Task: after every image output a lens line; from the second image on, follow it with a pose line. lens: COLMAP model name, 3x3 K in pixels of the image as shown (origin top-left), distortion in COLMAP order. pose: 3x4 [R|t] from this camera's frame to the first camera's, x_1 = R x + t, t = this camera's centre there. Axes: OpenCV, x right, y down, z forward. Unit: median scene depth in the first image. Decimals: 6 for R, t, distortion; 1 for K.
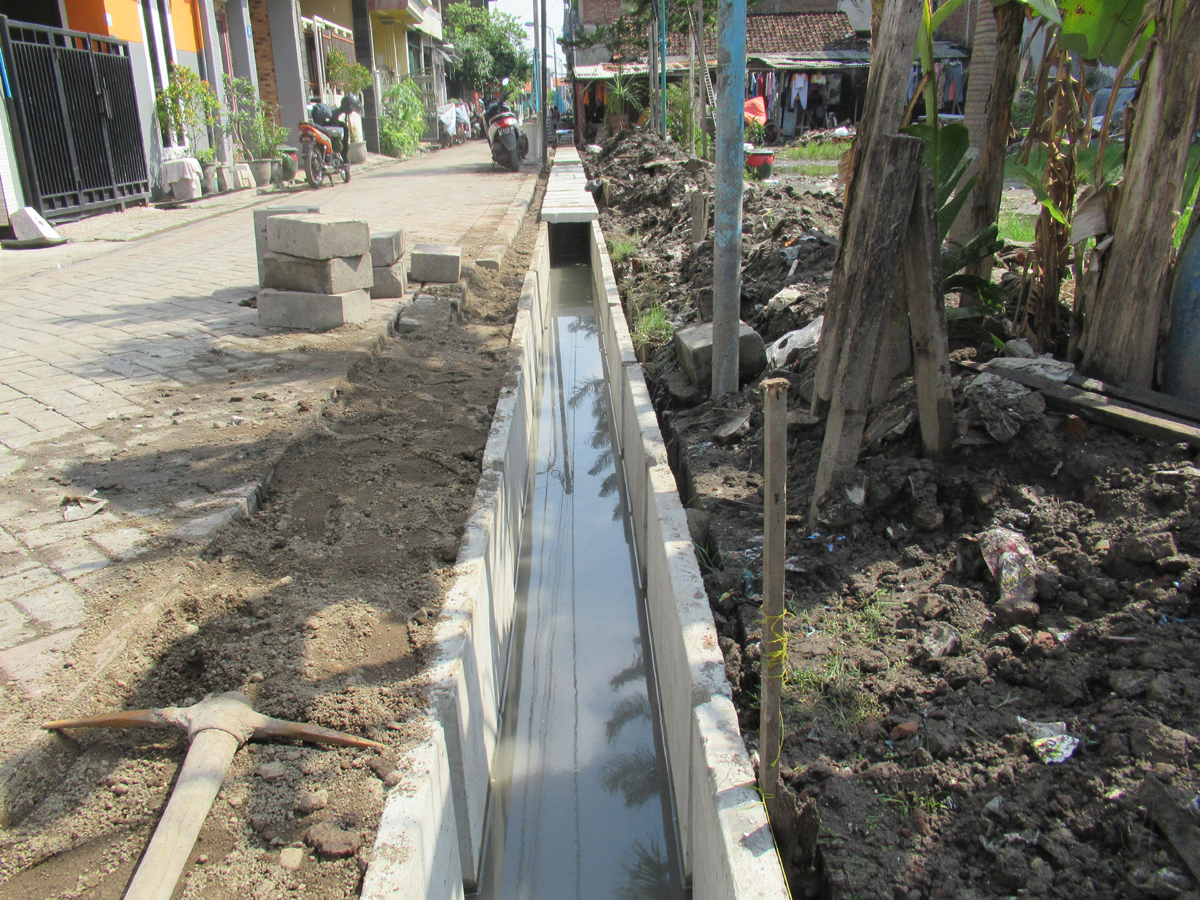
lens RADIAL K [[973.4, 0, 533.5], [0, 973.4, 430.2], [0, 0, 1]] dist [-0.001767, 0.000642]
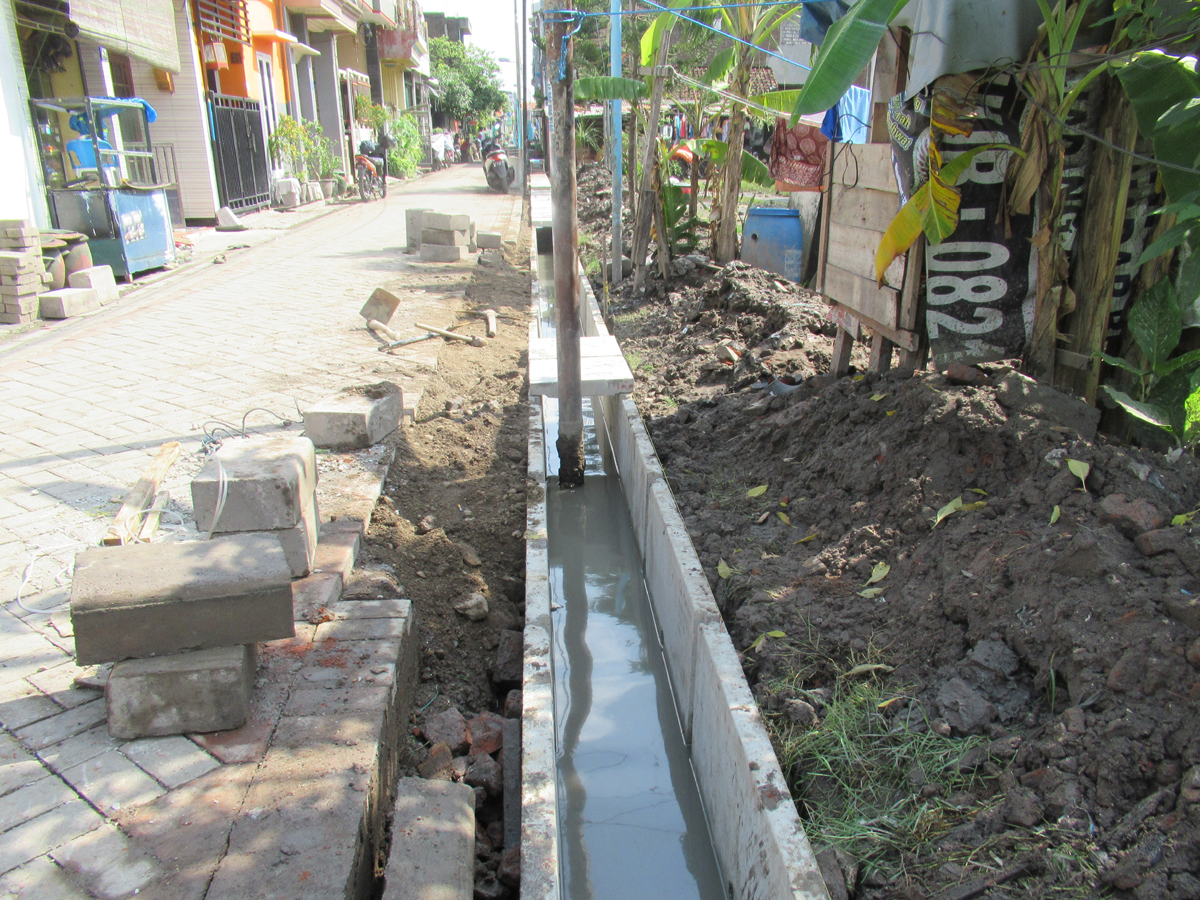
lens RADIAL K [[903.6, 0, 600.0], [0, 903.6, 450.0], [0, 0, 1]] dist [-0.000836, 0.000973]
pose [[0.994271, 0.000214, 0.106886, -0.018272], [-0.001896, 0.999876, 0.015633, 0.061459], [-0.106869, -0.015746, 0.994148, -0.233542]]
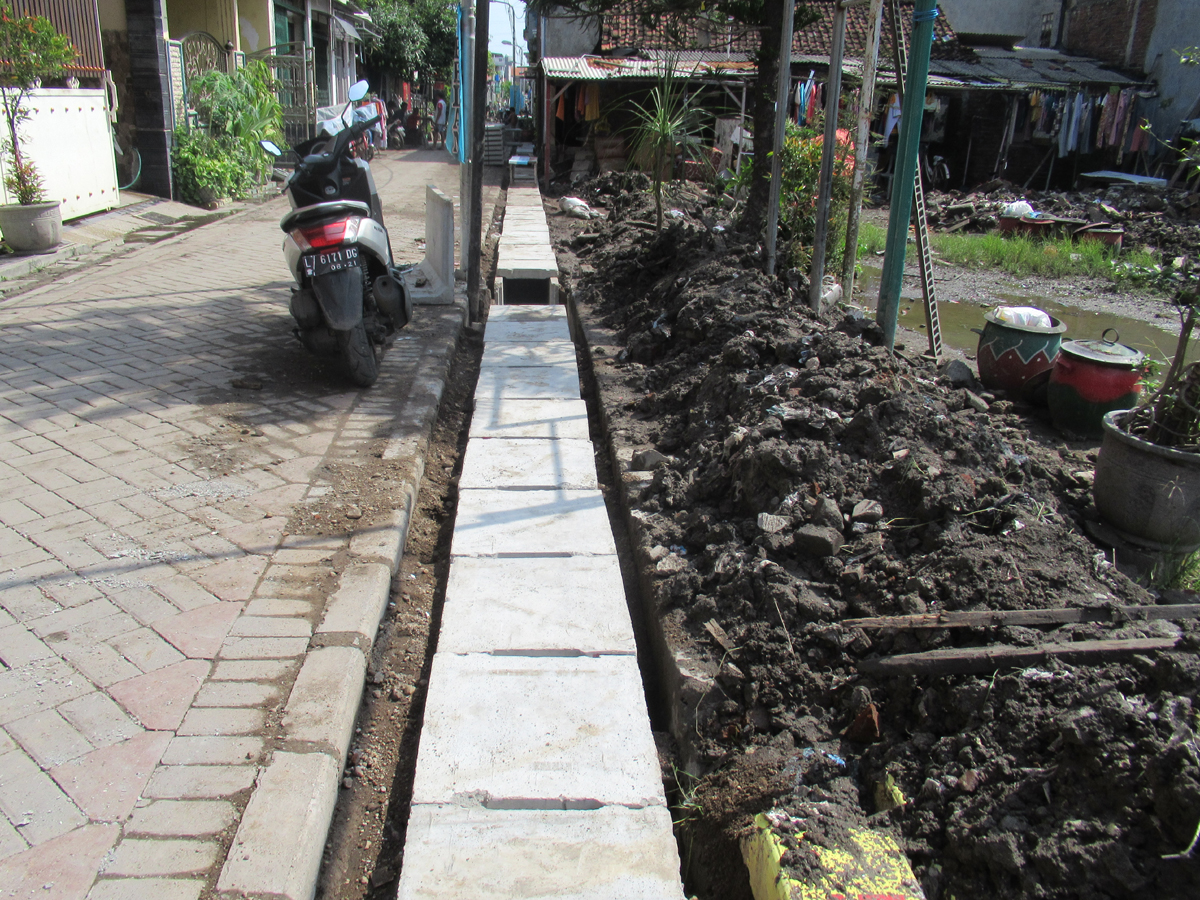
lens RADIAL K [[981.9, 0, 551.9], [0, 981.9, 448.7], [0, 0, 1]] dist [-0.004007, 0.004698]
pose [[0.996387, 0.038309, 0.075800, 0.021535], [-0.040027, 0.998972, 0.021276, -0.303172], [-0.074907, -0.024233, 0.996896, 0.812410]]
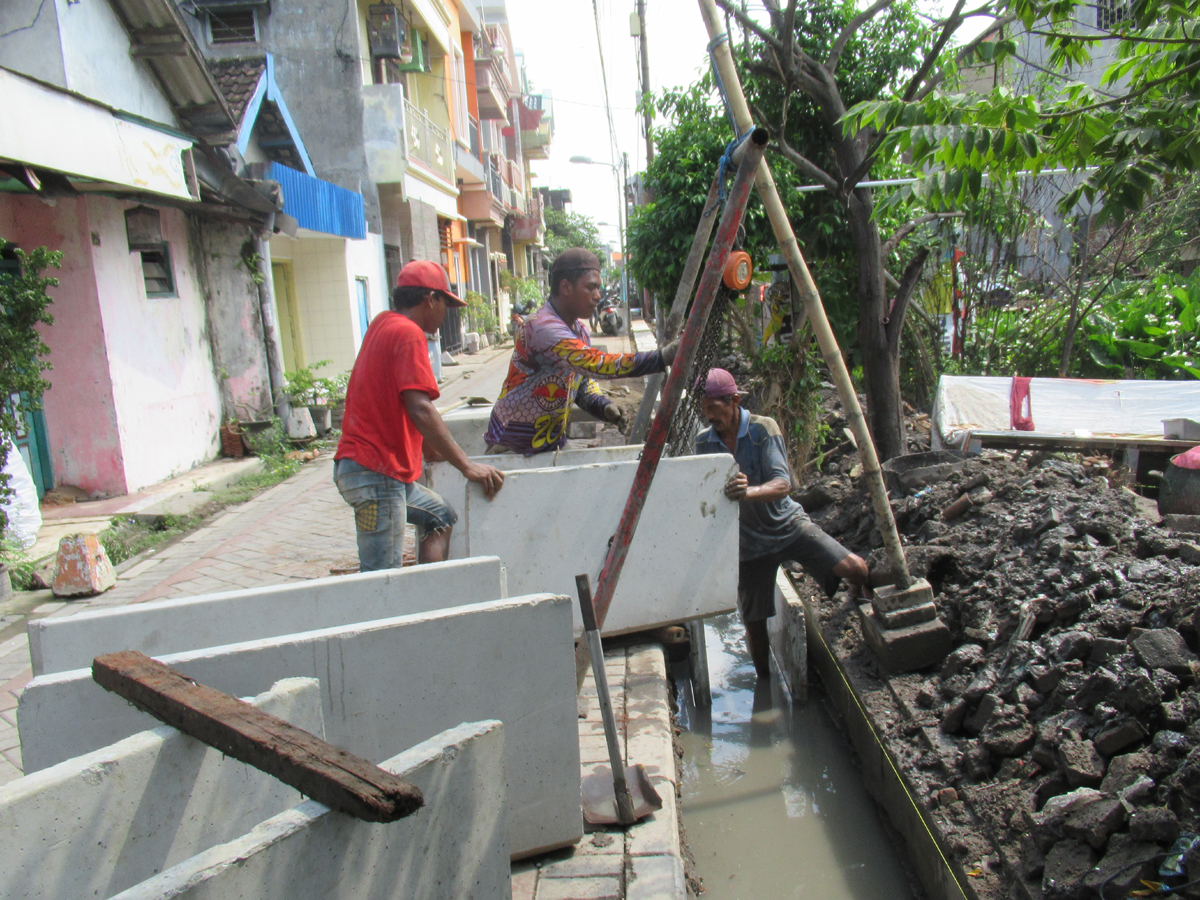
lens RADIAL K [[903.6, 0, 600.0], [0, 903.6, 450.0], [0, 0, 1]] dist [-0.000836, 0.000973]
pose [[0.999757, -0.021655, -0.004181, -0.038081], [0.020862, 0.990032, -0.139286, 0.145844], [0.007156, 0.139165, 0.990243, -0.523759]]
